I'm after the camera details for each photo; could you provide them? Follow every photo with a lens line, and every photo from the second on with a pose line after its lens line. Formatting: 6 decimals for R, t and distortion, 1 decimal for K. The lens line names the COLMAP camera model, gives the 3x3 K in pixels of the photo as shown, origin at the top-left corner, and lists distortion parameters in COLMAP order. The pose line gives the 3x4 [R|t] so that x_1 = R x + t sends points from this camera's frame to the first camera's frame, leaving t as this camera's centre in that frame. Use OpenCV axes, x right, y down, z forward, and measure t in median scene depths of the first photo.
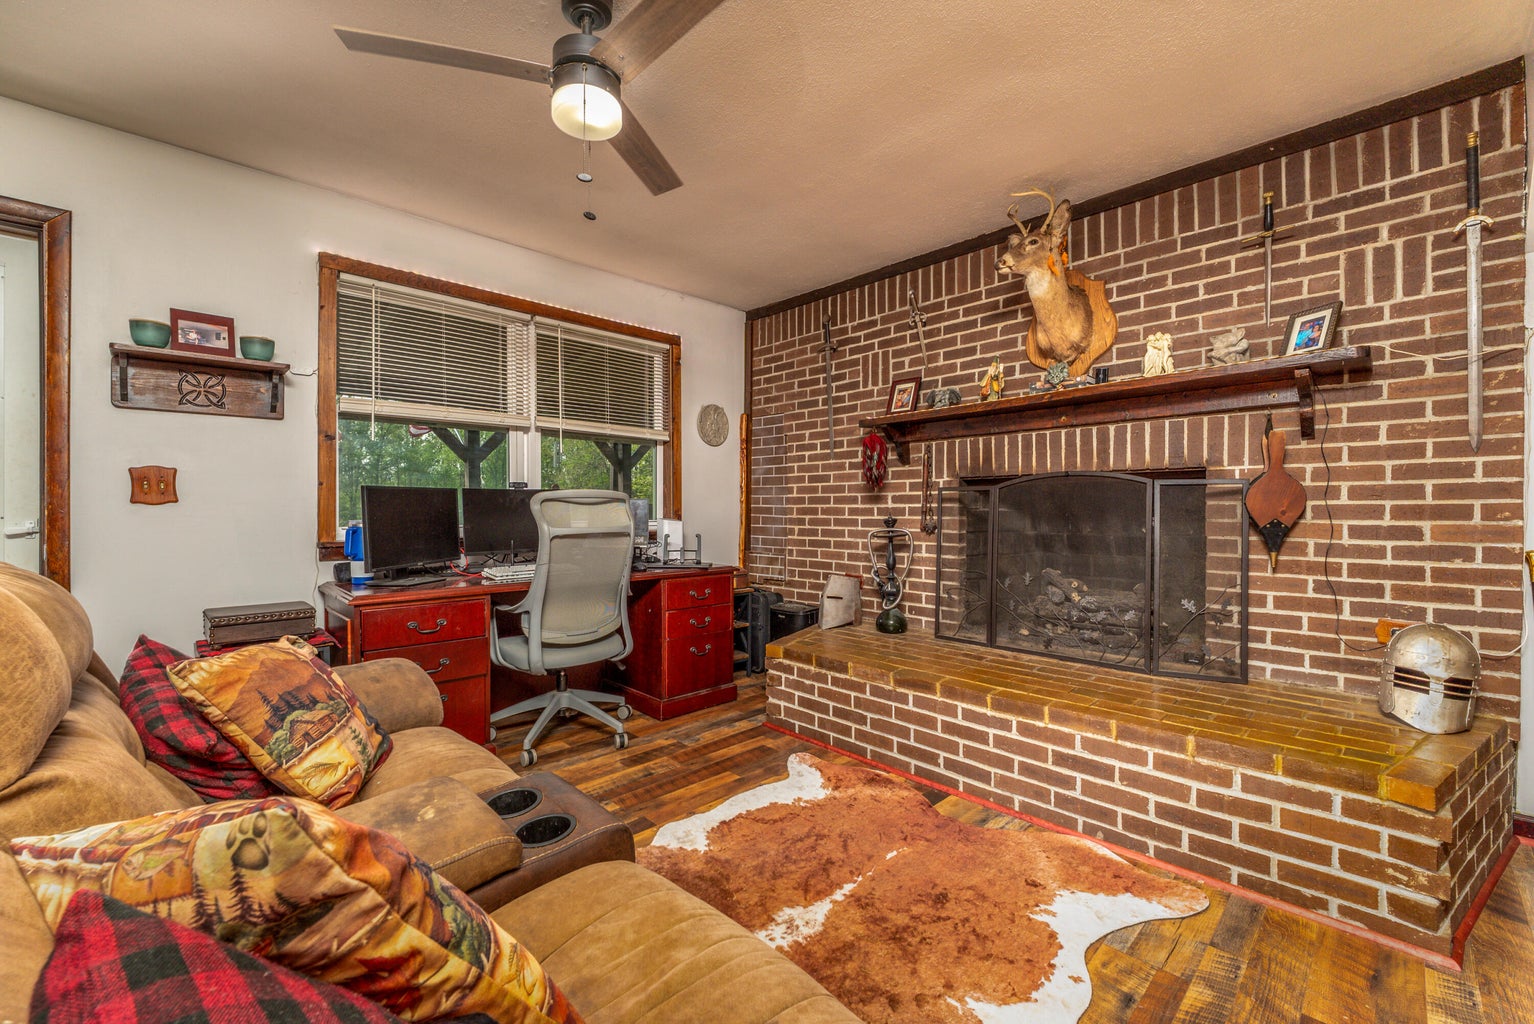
lens RADIAL K [[646.4, 0, 767.0], [0, 646.4, 512.0], [0, 0, 1]] dist [-0.000217, -0.000606]
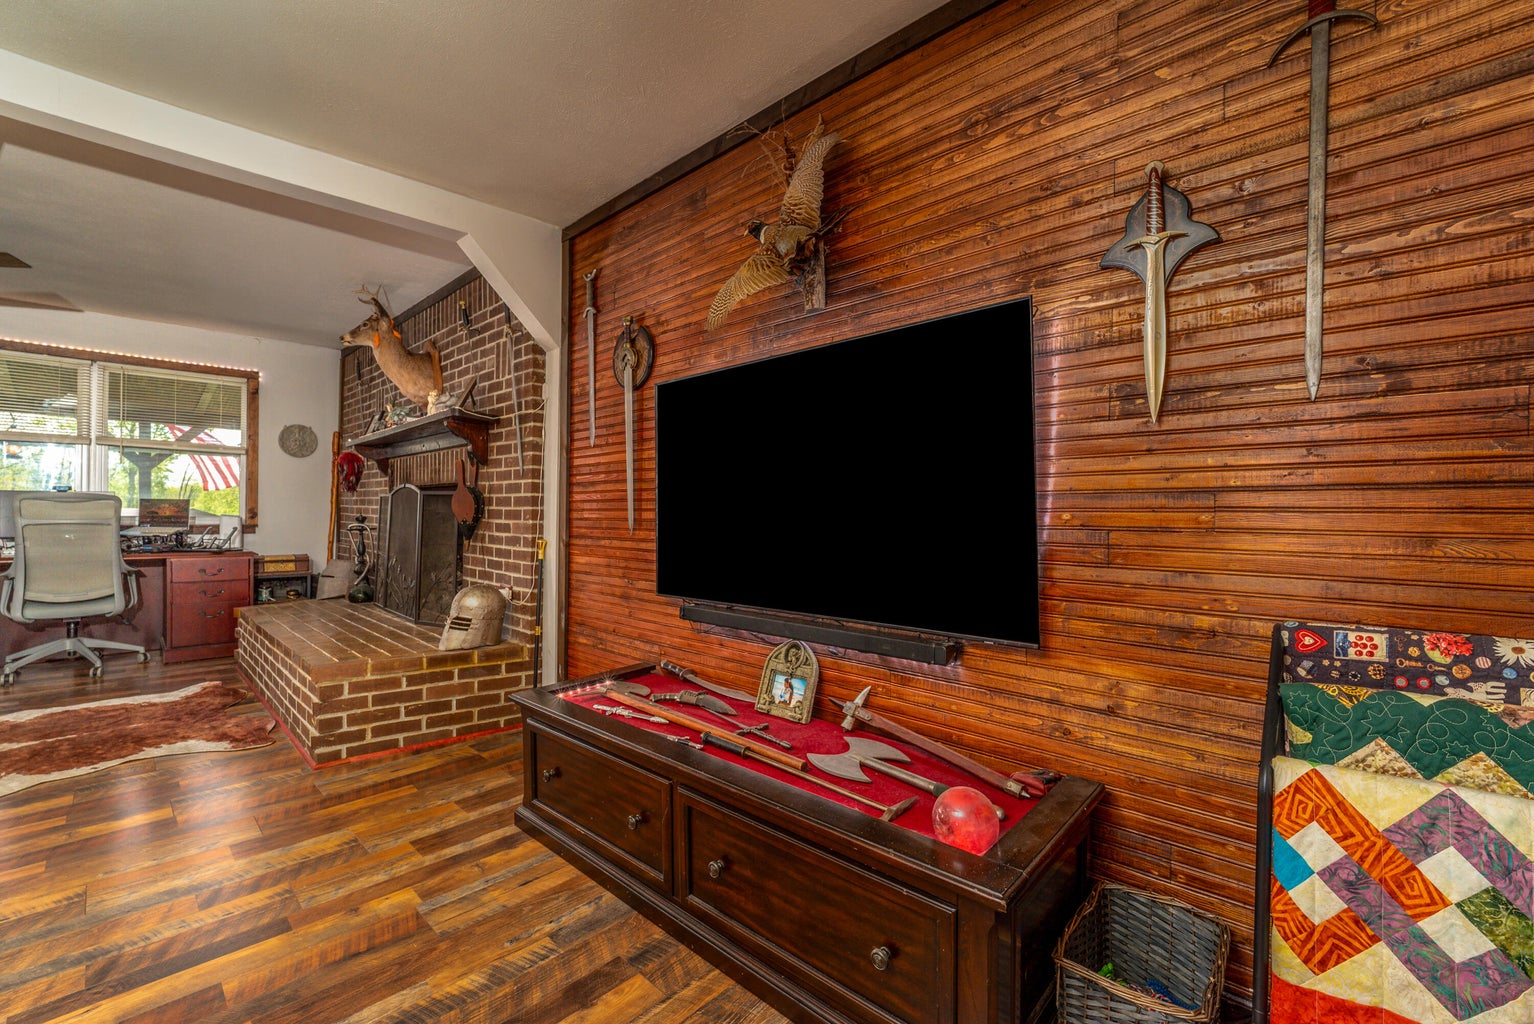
lens RADIAL K [[655.1, 0, 765.1], [0, 655.1, 507.4], [0, 0, 1]] dist [-0.000816, -0.000324]
pose [[0.999575, 0.013416, 0.025885, 1.116484], [-0.013193, 0.999875, -0.008766, -0.008592], [-0.025999, 0.008421, 0.999627, -0.429604]]
